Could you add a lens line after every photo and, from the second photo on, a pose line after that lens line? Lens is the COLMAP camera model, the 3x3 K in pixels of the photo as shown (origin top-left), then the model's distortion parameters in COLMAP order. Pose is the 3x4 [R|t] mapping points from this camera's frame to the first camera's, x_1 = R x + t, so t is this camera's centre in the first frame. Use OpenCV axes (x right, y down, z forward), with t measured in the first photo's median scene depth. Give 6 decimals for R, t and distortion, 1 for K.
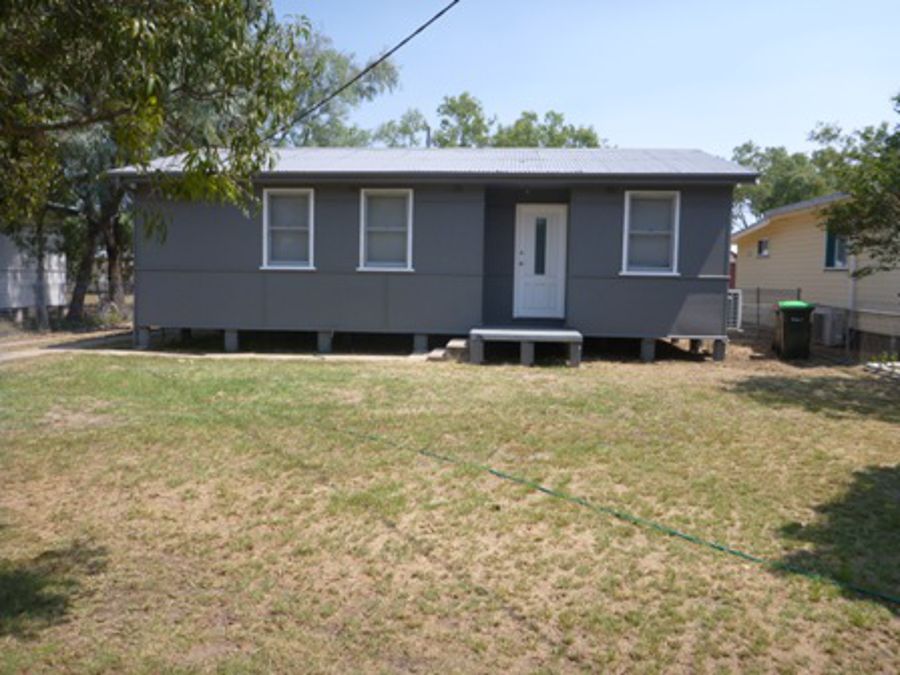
lens RADIAL K [[735.3, 0, 450.0], [0, 735.3, 337.5], [0, 0, 1]] dist [-0.033674, 0.001806]
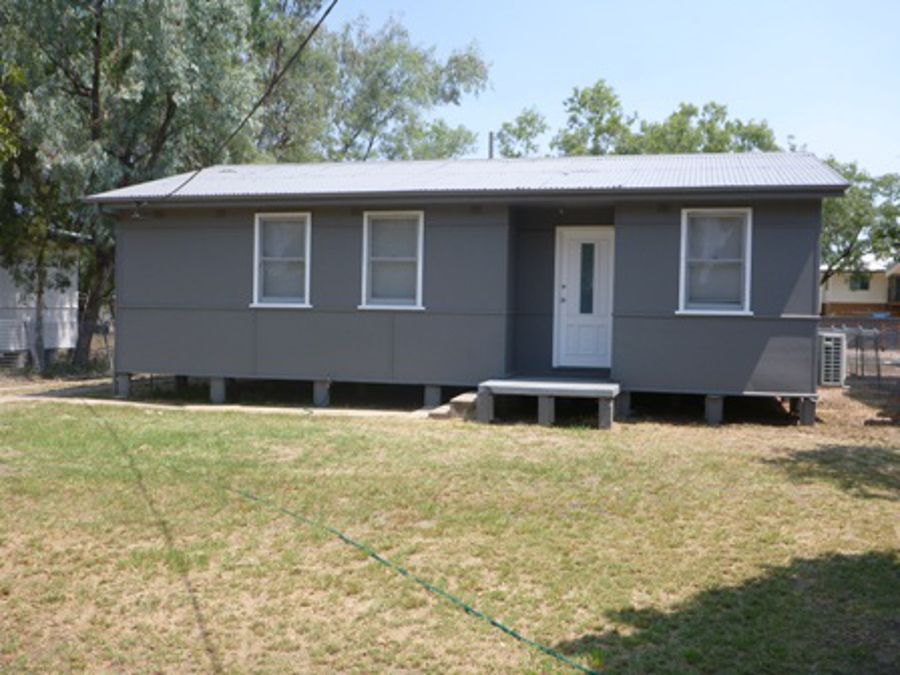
lens RADIAL K [[951.8, 0, 450.0], [0, 951.8, 337.5], [0, 0, 1]] dist [-0.041834, -0.011201]
pose [[0.985128, 0.005066, -0.171747, 0.163382], [-0.015533, 0.998098, -0.059654, 0.004664], [0.171118, 0.061434, 0.983333, -0.045719]]
